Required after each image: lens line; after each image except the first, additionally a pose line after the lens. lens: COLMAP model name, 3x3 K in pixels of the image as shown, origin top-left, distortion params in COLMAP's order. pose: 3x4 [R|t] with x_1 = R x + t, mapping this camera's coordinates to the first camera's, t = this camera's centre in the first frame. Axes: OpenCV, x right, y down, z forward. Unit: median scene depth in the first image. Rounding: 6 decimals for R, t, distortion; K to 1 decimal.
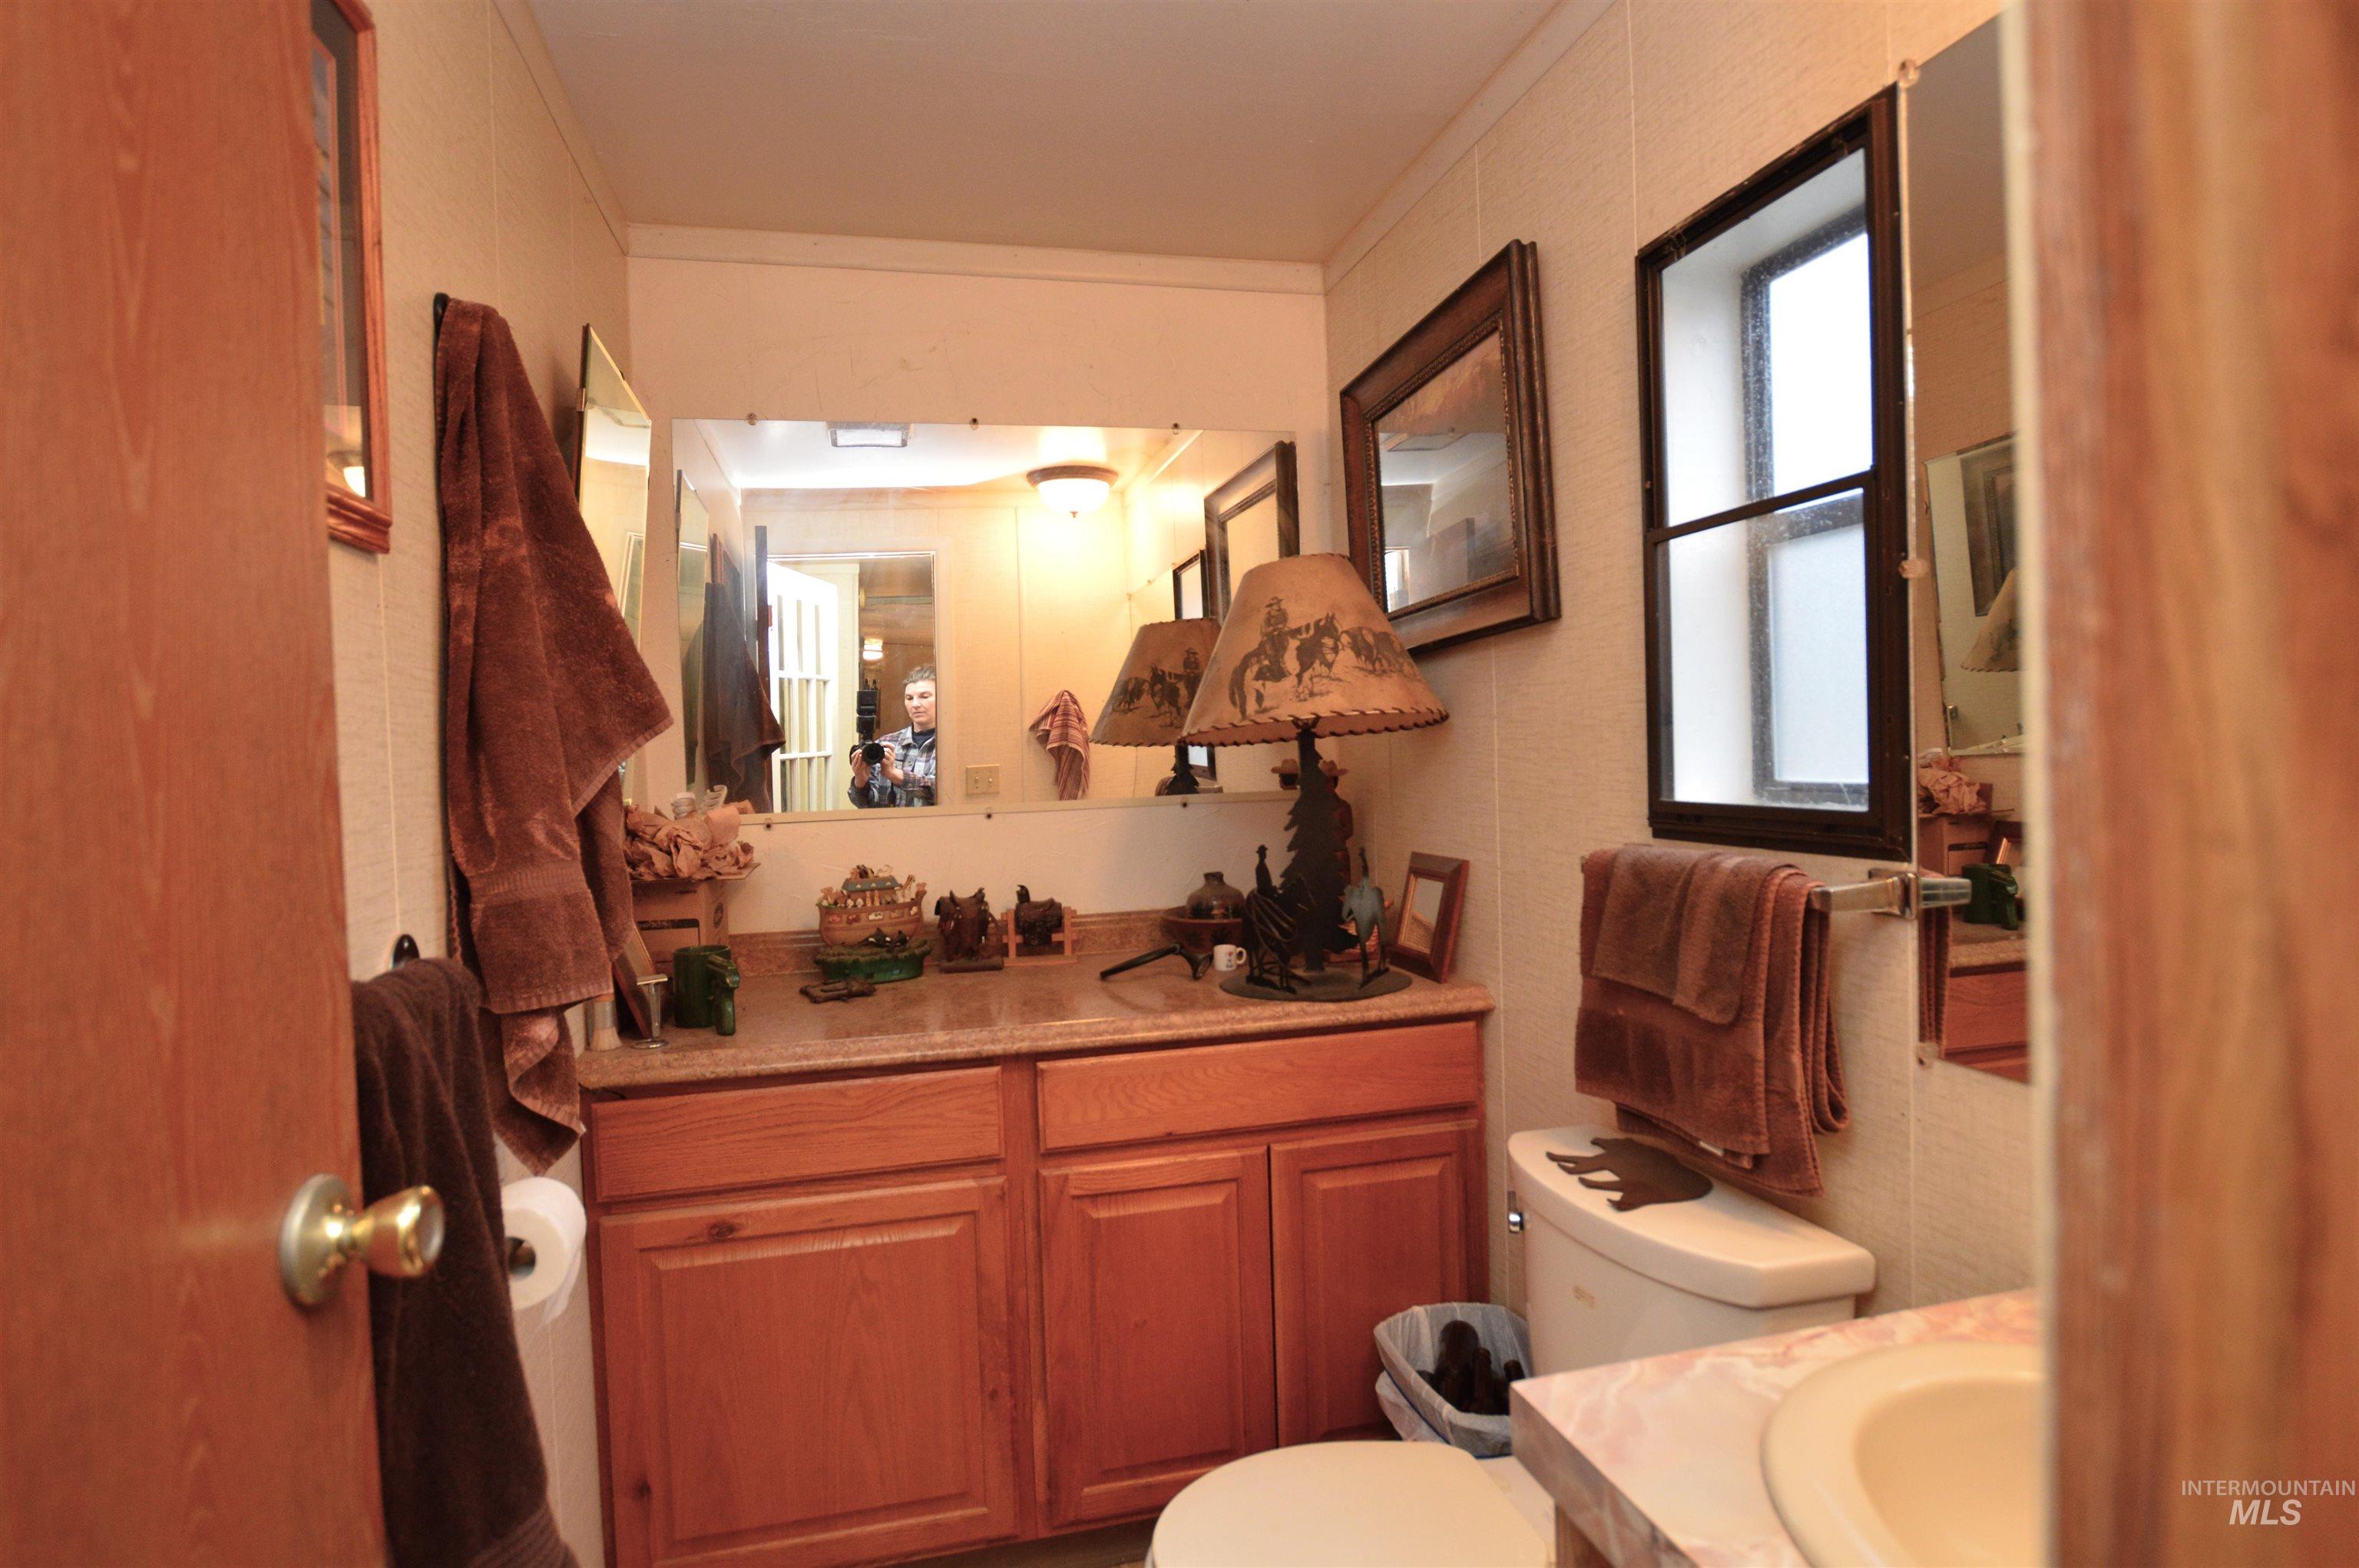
lens RADIAL K [[1257.6, 0, 1182.5], [0, 1257.6, 774.8], [0, 0, 1]] dist [-0.015418, 0.000241]
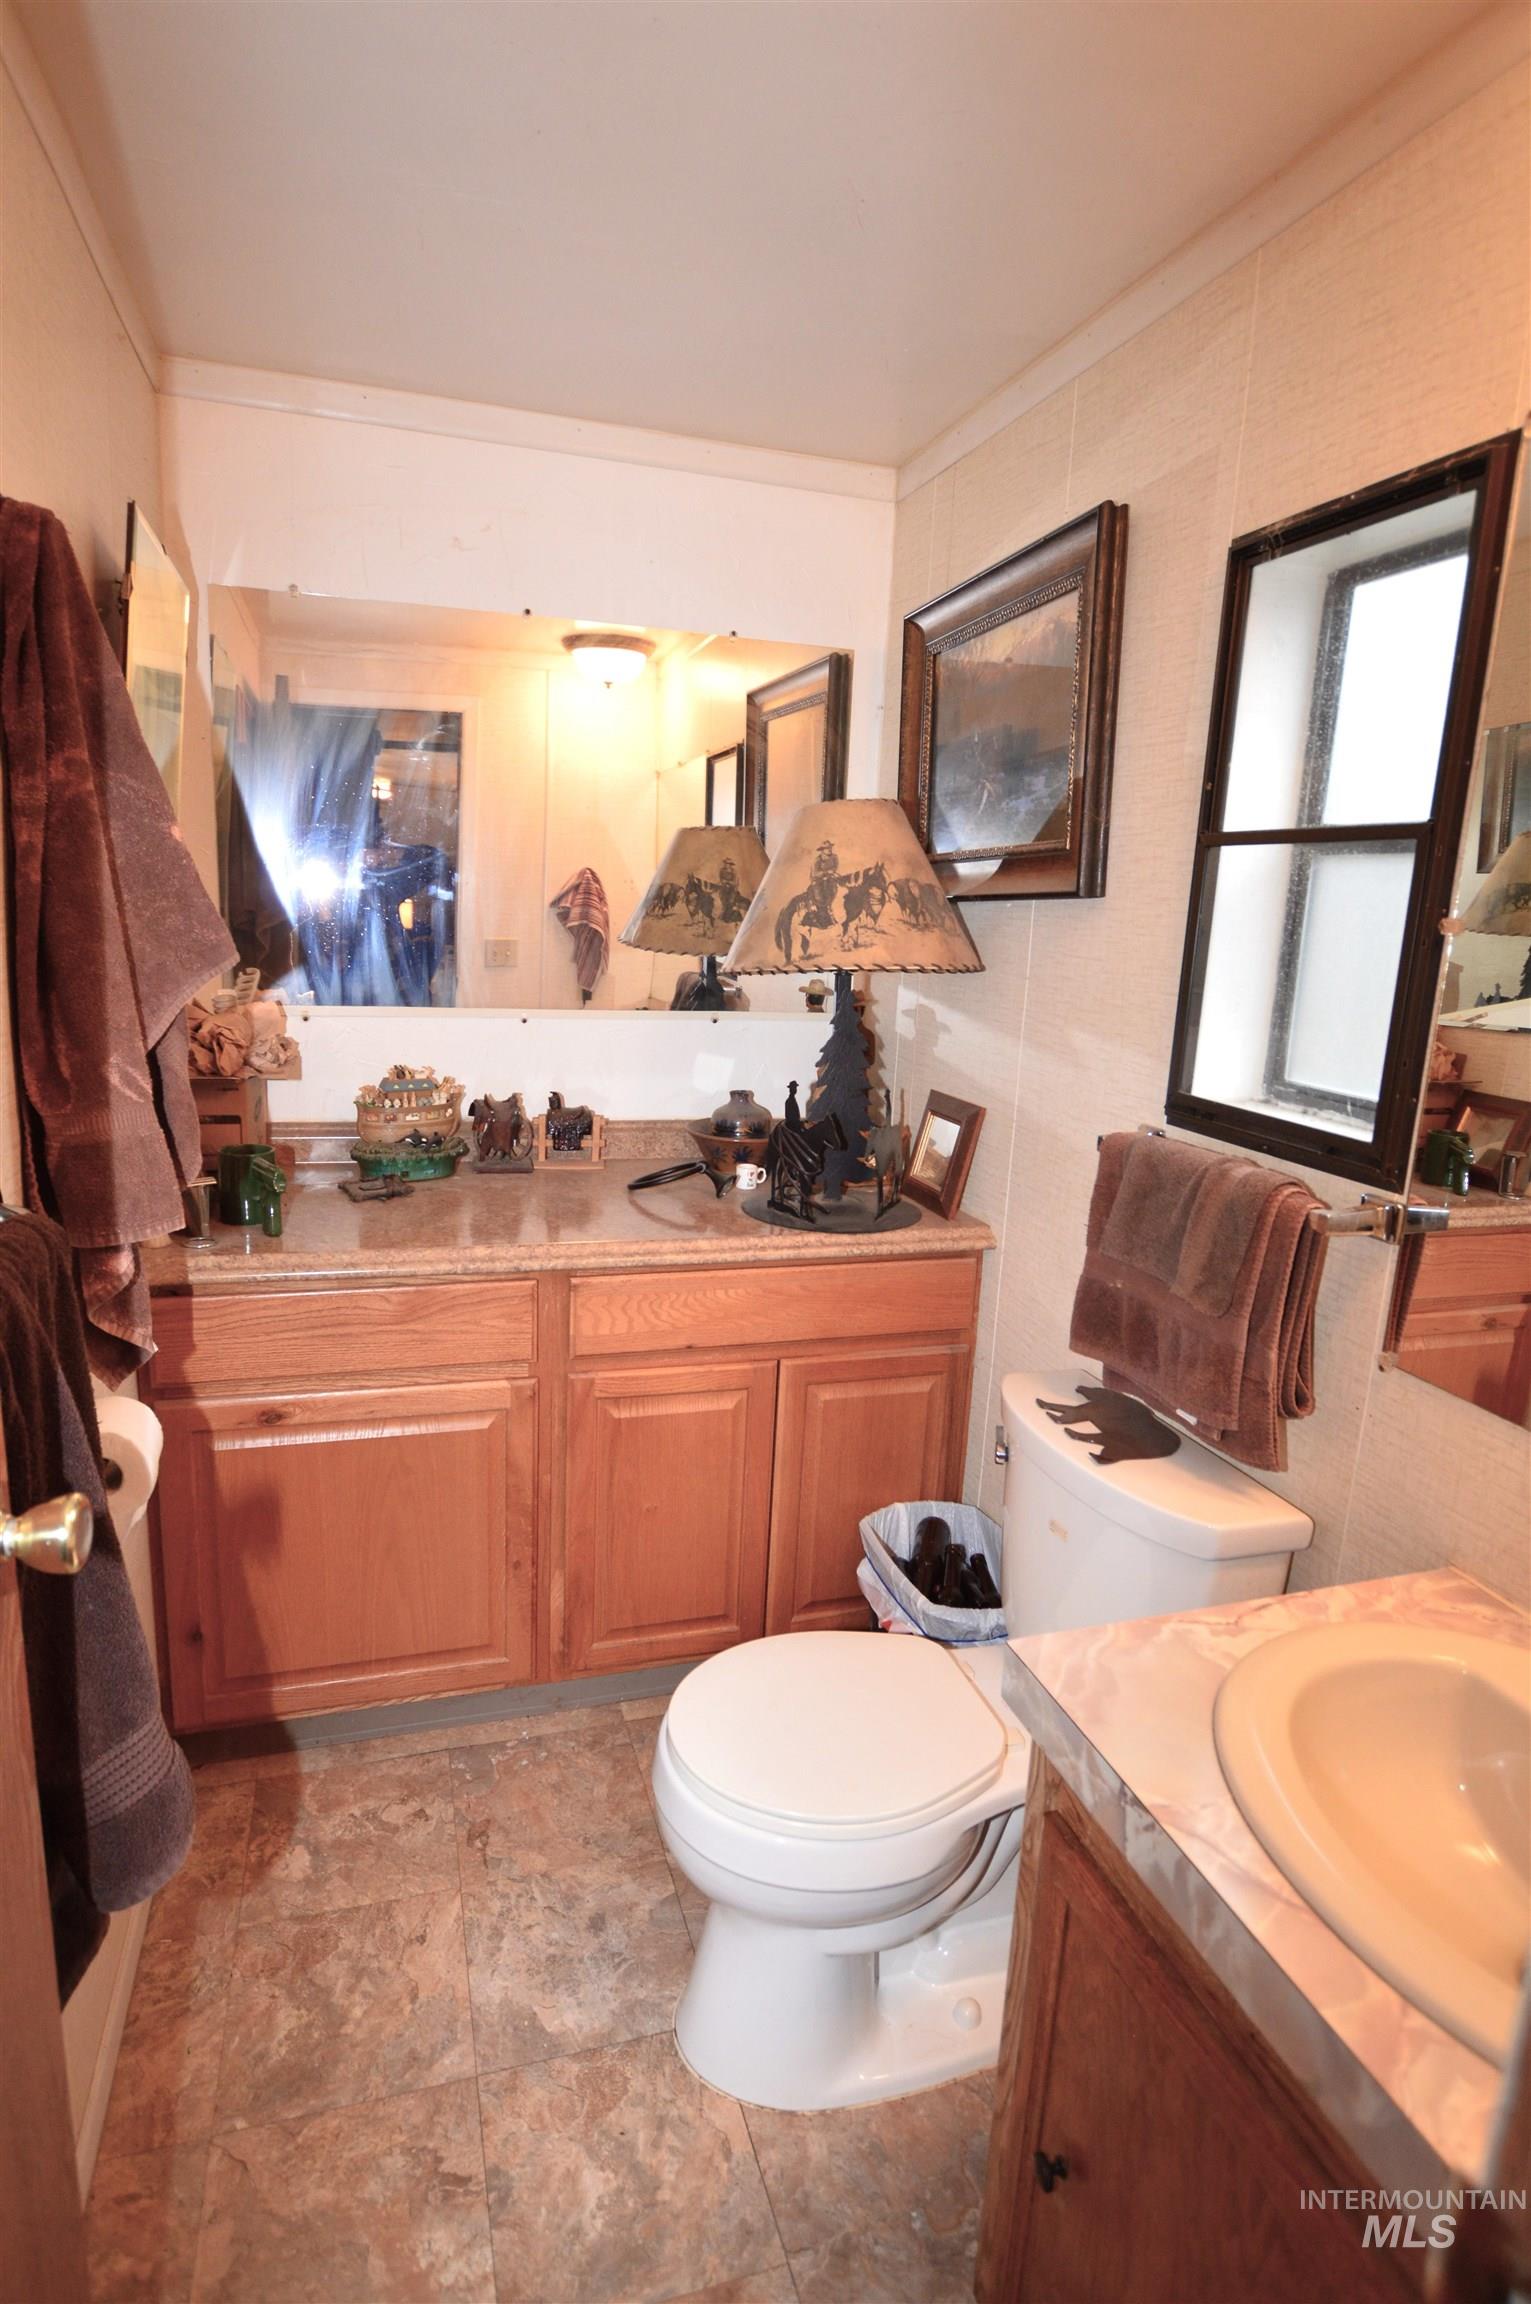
lens RADIAL K [[1228.3, 0, 756.6], [0, 1228.3, 1150.8], [0, 0, 1]] dist [-0.015418, 0.000241]
pose [[0.995252, 0.064681, 0.072732, -0.048637], [-0.076820, 0.980865, 0.178894, -0.087339], [-0.059769, -0.183632, 0.981176, -0.012994]]
